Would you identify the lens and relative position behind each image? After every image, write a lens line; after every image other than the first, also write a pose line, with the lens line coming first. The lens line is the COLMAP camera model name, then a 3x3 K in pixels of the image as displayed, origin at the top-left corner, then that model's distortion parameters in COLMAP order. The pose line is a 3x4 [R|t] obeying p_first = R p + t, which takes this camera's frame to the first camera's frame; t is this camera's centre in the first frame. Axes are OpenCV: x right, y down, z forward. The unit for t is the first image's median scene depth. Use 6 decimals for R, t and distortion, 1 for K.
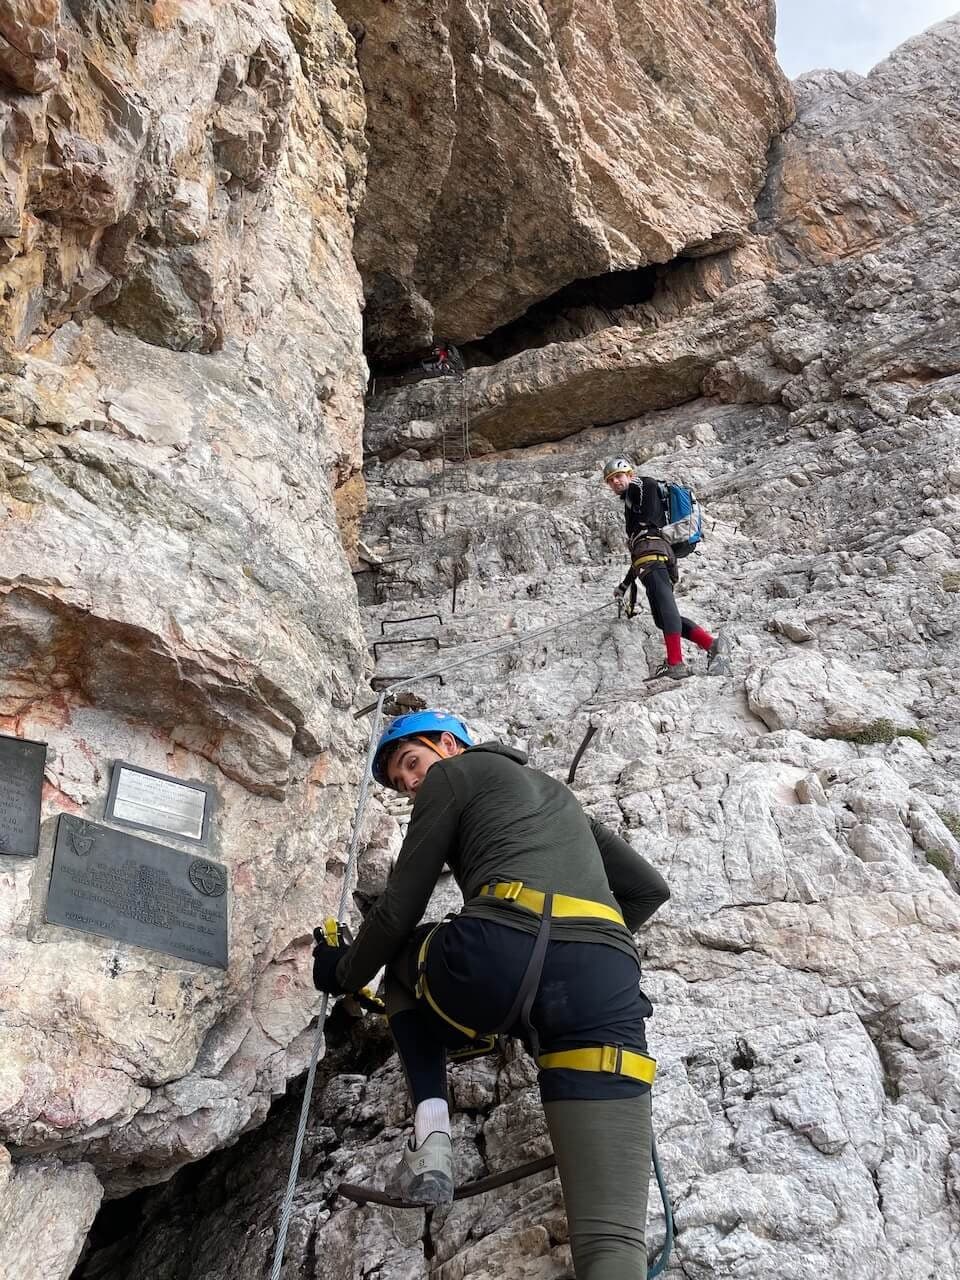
lens RADIAL K [[903.1, 0, 480.0], [0, 903.1, 640.0], [0, 0, 1]] dist [0.089271, -0.090592]
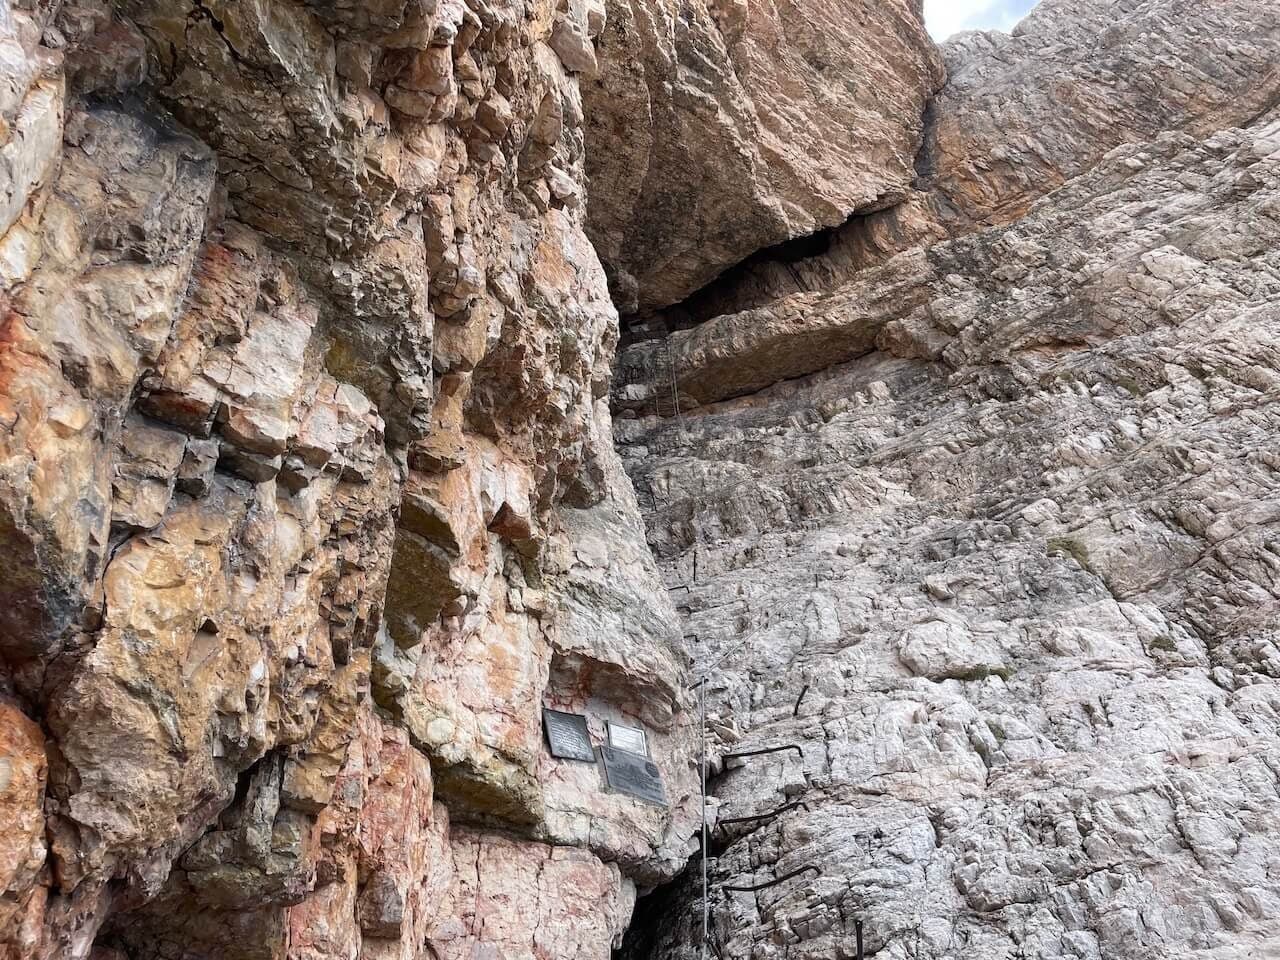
lens RADIAL K [[903.1, 0, 656.8], [0, 903.1, 478.3], [0, 0, 1]] dist [0.089271, -0.090592]
pose [[0.998450, -0.051788, -0.020399, -0.036002], [0.050083, 0.995795, -0.076710, -0.058735], [0.024286, 0.075569, 0.996845, -0.266818]]
